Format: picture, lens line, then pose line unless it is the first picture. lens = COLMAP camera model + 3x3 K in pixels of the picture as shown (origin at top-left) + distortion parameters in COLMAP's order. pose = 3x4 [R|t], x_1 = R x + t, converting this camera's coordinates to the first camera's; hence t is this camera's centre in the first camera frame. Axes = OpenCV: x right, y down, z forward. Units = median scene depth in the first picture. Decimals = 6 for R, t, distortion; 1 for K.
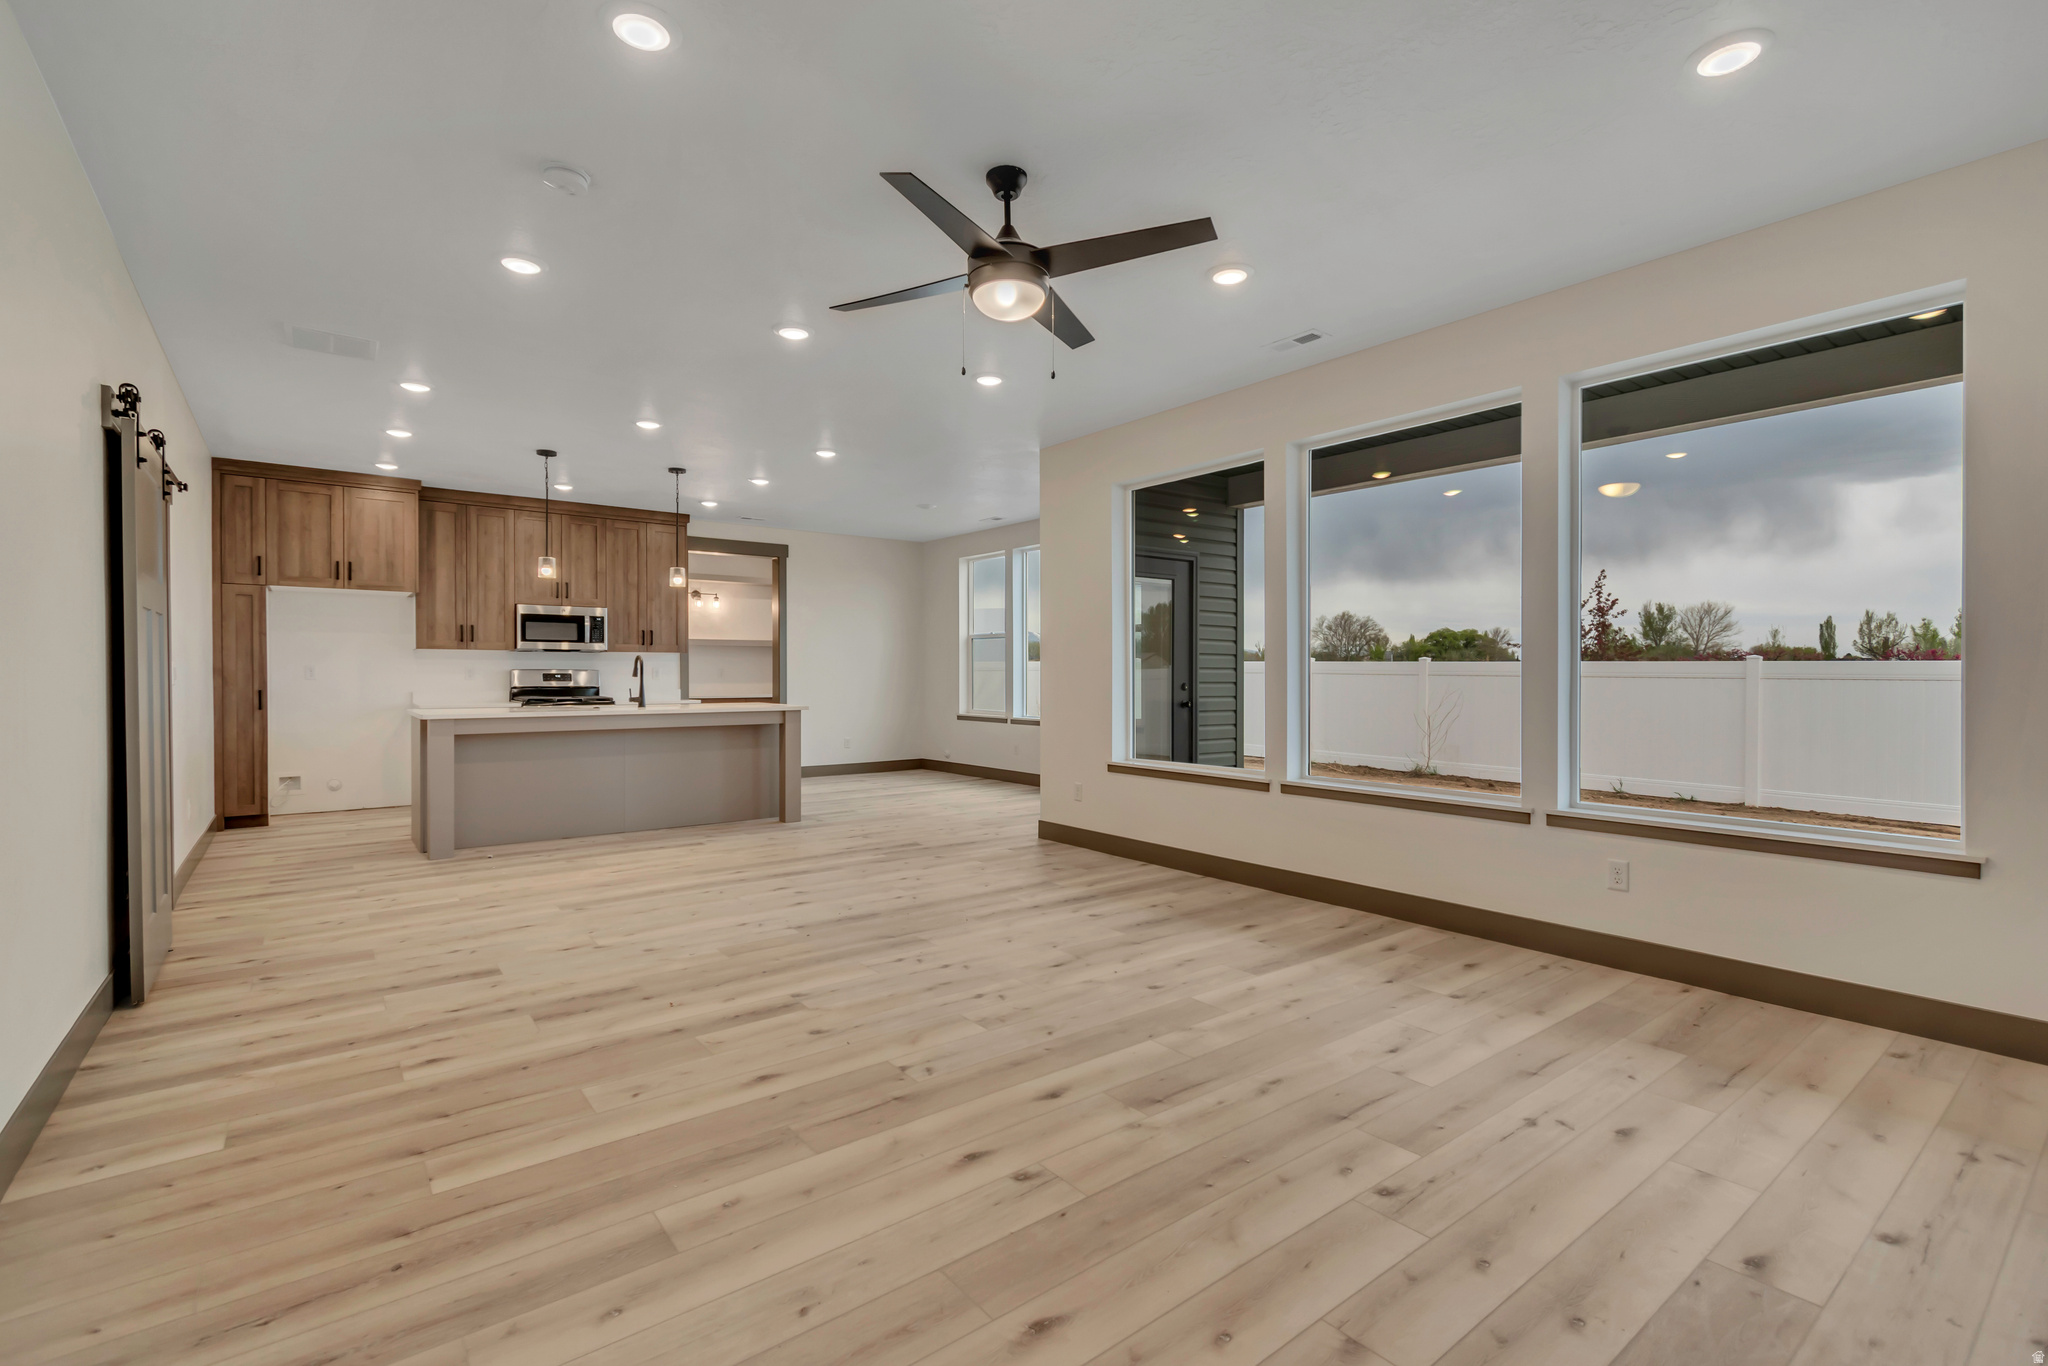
lens RADIAL K [[910.9, 0, 1024.7], [0, 910.9, 686.0], [0, 0, 1]] dist [0.007417, -0.003044]
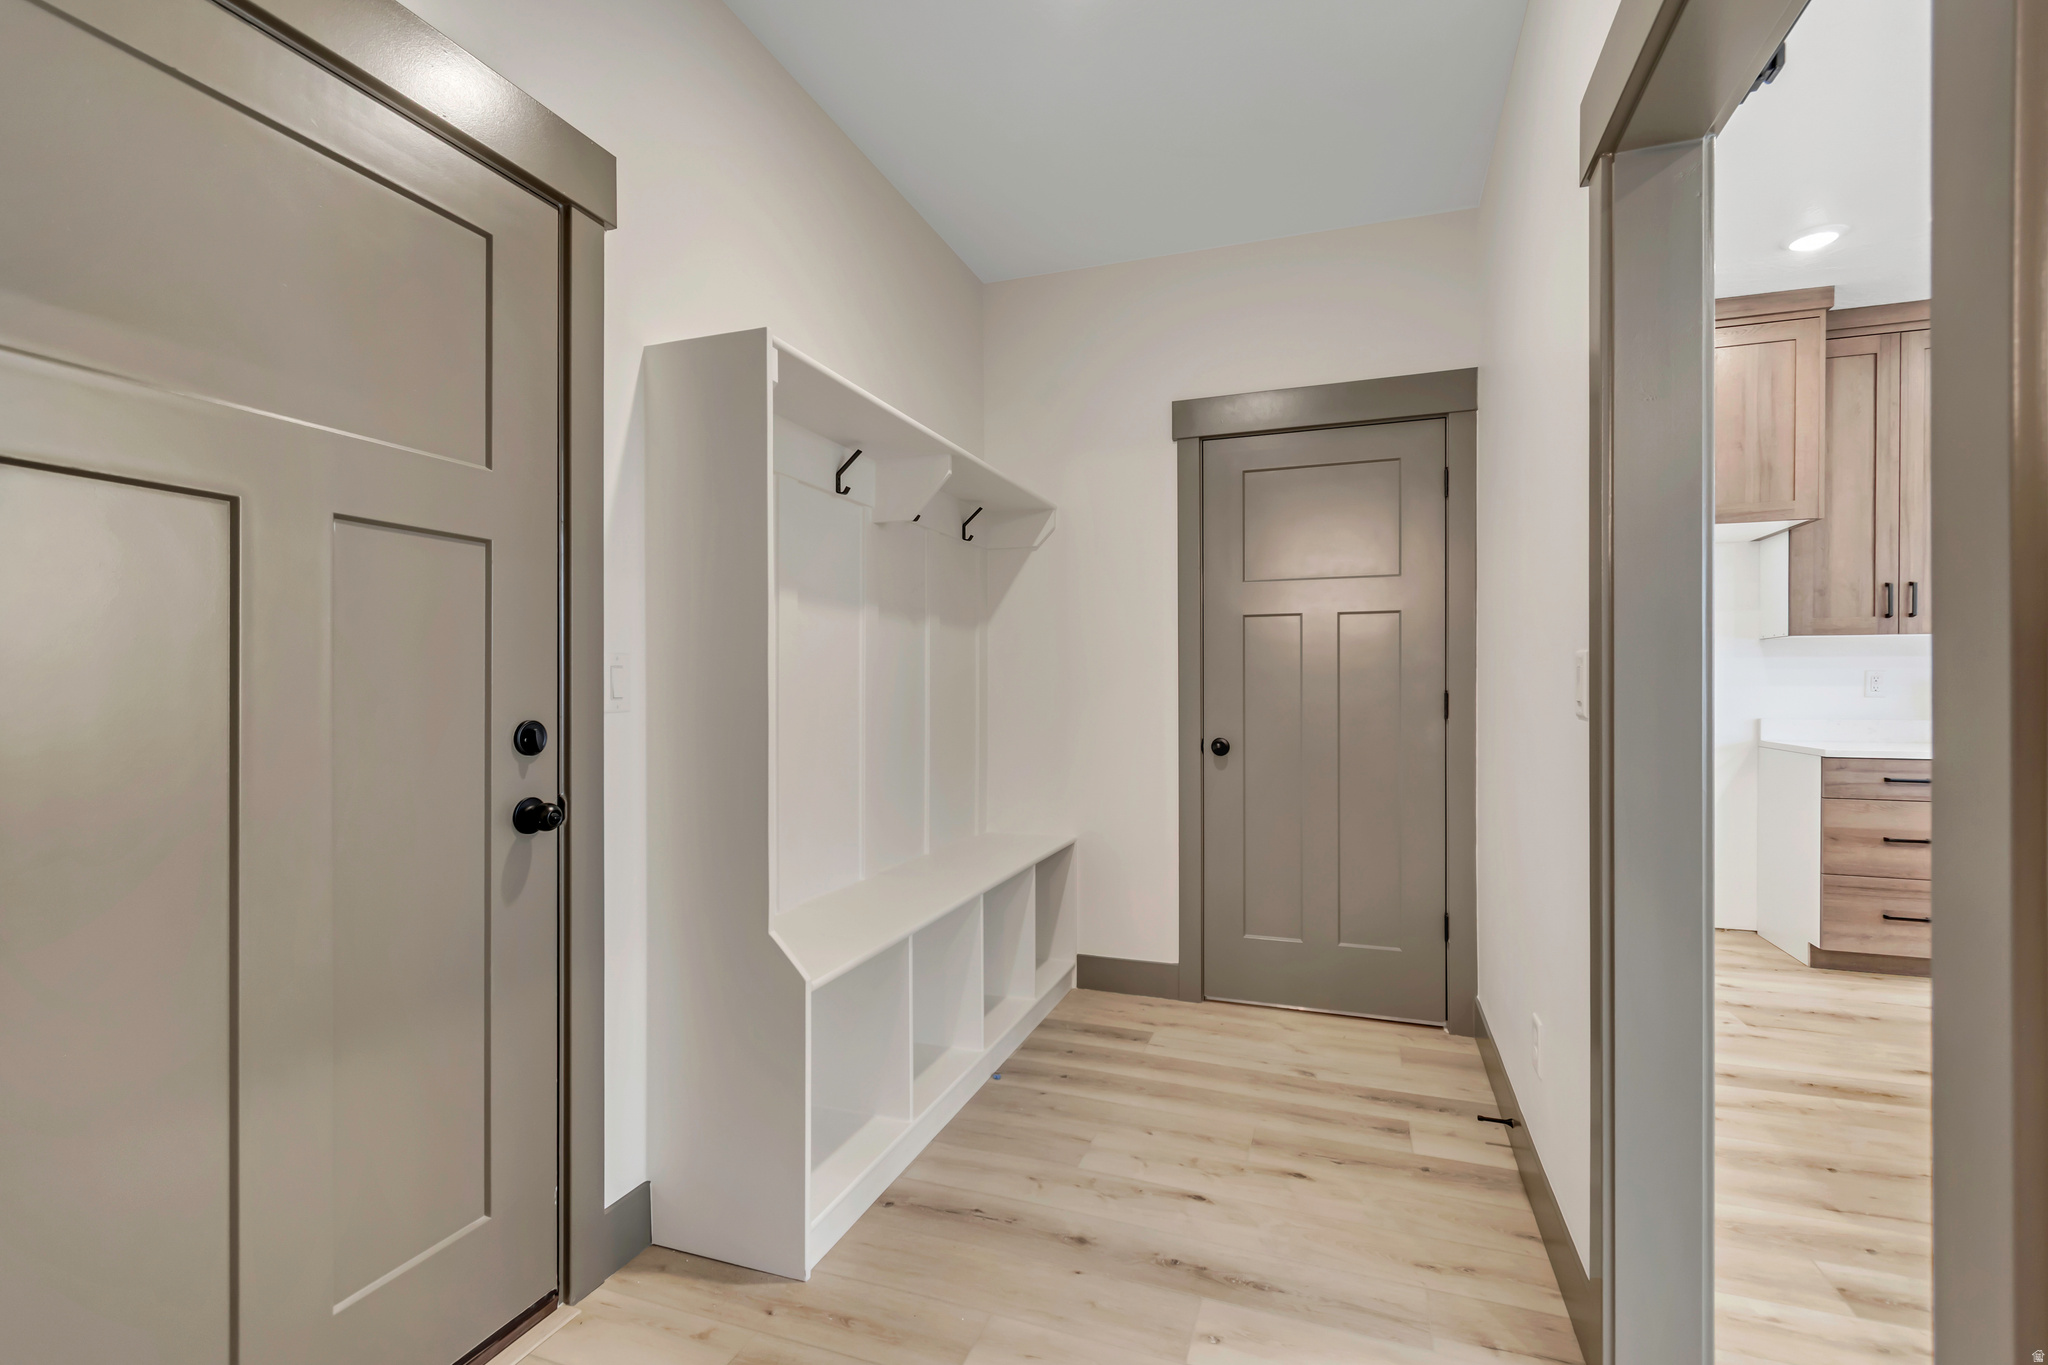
lens RADIAL K [[913.2, 0, 1008.3], [0, 913.2, 693.3], [0, 0, 1]] dist [0.002929, 0.000279]
pose [[0.530929, 0.009755, -0.847360, -0.506160], [-0.011566, 0.999924, 0.004264, -0.006492], [0.847337, 0.007537, 0.531001, 0.392876]]
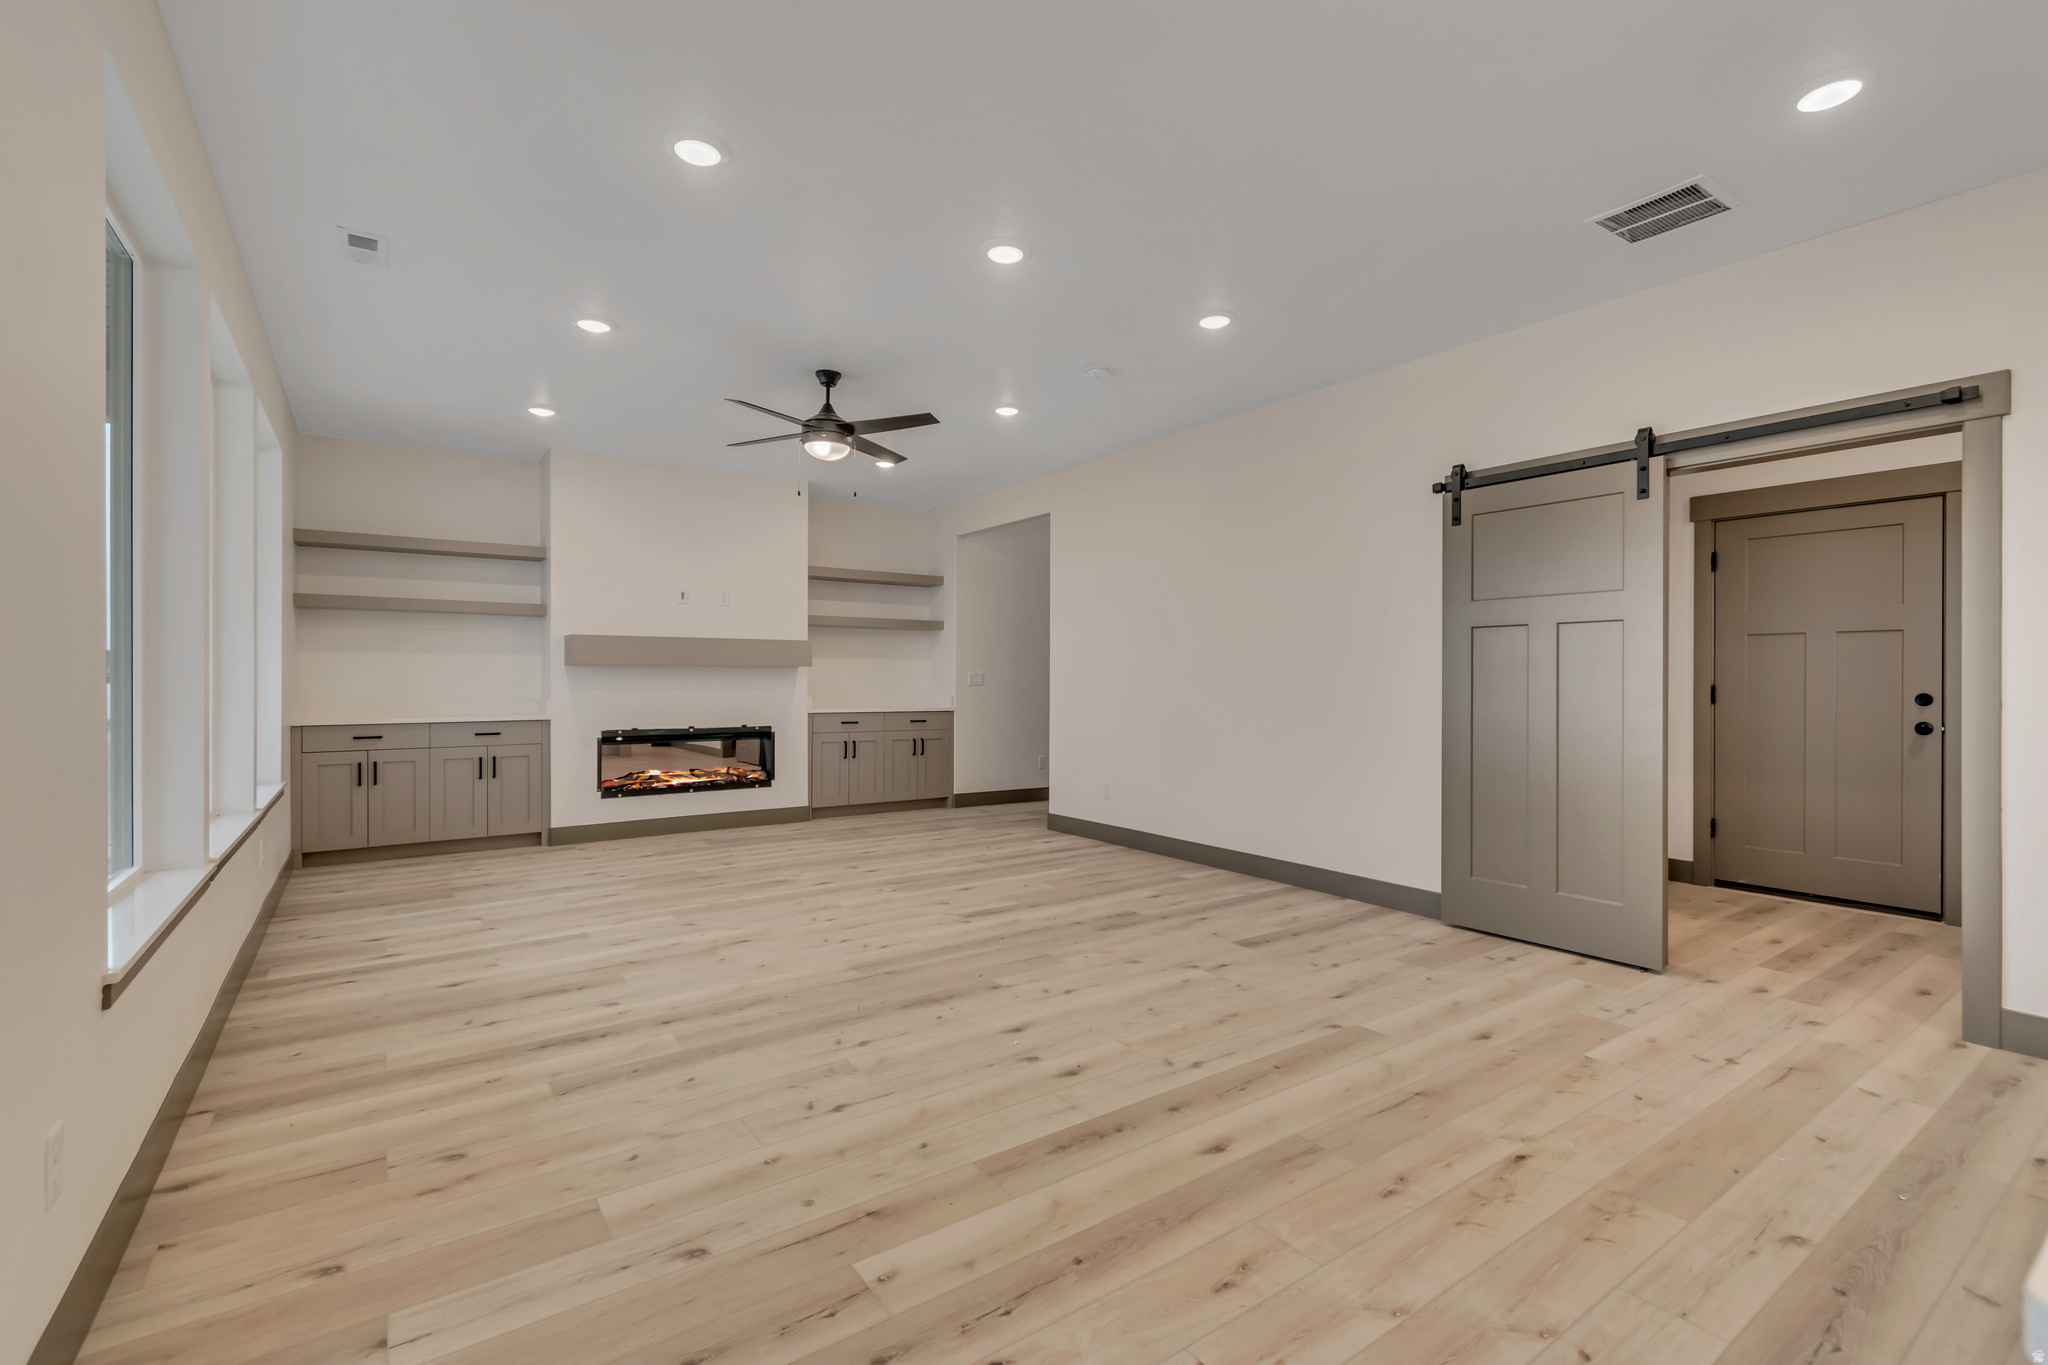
lens RADIAL K [[910.9, 0, 1028.5], [0, 910.9, 679.5], [0, 0, 1]] dist [0.007417, -0.003044]
pose [[-0.999020, -0.002541, 0.044194, -0.183031], [-0.001911, 0.999896, 0.014287, -0.014245], [-0.044226, 0.014189, -0.998921, 1.065914]]
